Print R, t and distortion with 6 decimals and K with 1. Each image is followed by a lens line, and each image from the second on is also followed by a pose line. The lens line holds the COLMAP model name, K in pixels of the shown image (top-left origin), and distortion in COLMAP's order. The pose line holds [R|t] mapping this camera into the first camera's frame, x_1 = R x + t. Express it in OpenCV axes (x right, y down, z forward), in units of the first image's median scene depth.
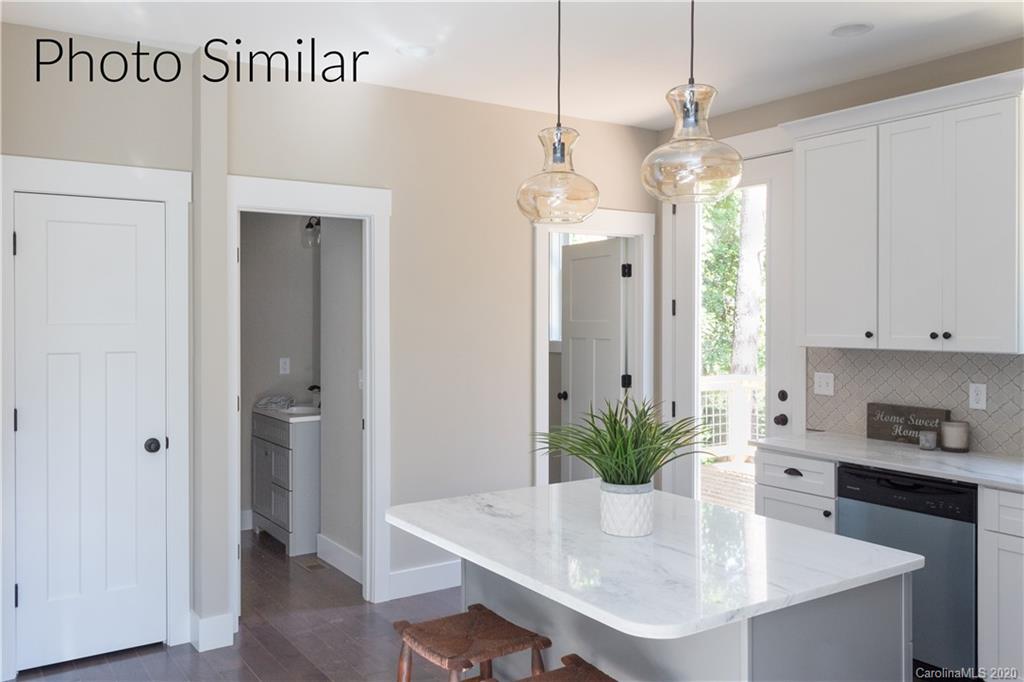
lens RADIAL K [[853.1, 0, 509.5], [0, 853.1, 314.4], [0, 0, 1]] dist [0.038271, 0.003706]
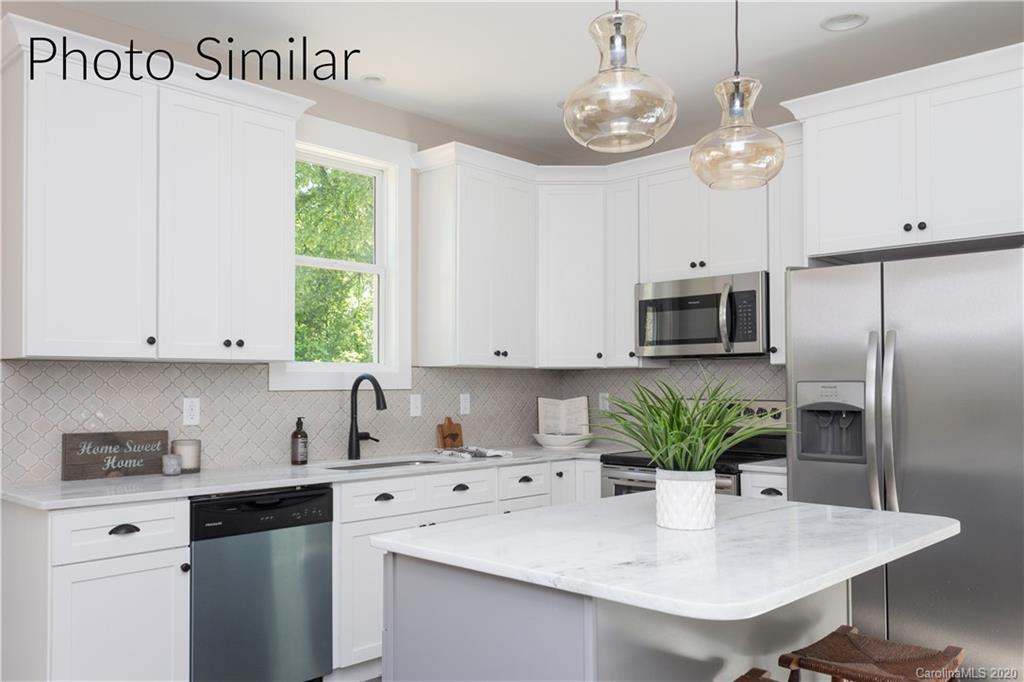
lens RADIAL K [[814.7, 0, 511.3], [0, 814.7, 366.4], [0, 0, 1]] dist [0.029925, 0.001092]
pose [[-0.200251, 0.024982, 0.979426, -0.392104], [0.001562, 0.999682, -0.025179, 0.066859], [-0.979743, -0.003512, -0.200226, 0.817034]]
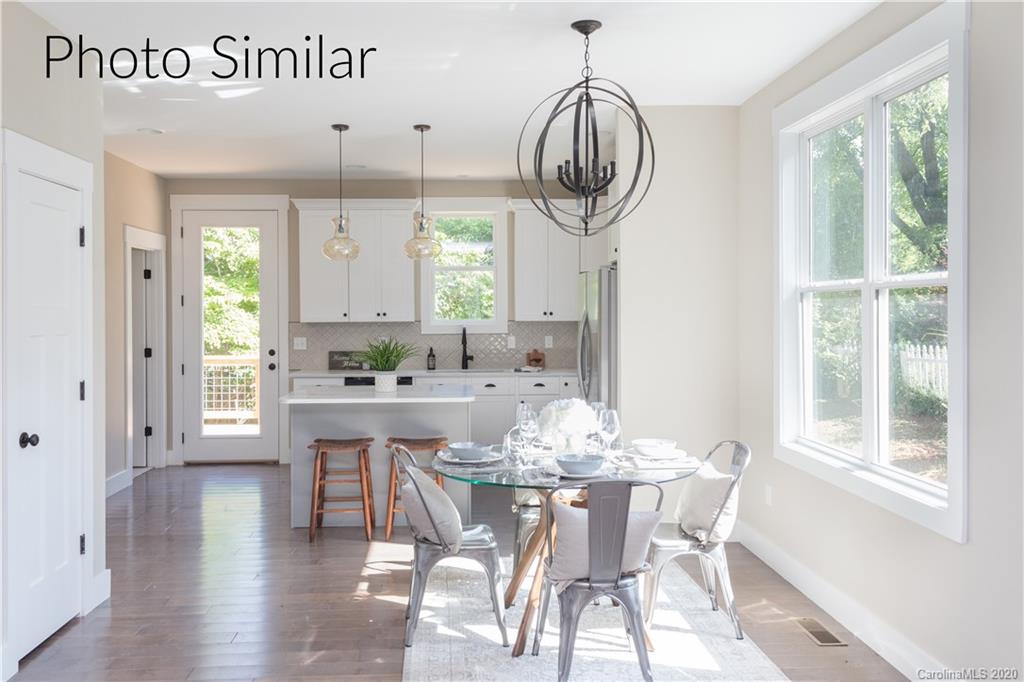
lens RADIAL K [[853.1, 0, 509.5], [0, 853.1, 314.4], [0, 0, 1]] dist [0.038271, 0.003706]
pose [[0.511806, -0.003976, 0.859092, -1.075116], [0.003704, 0.999990, 0.002421, 0.019238], [-0.859093, 0.001943, 0.511815, -0.334188]]
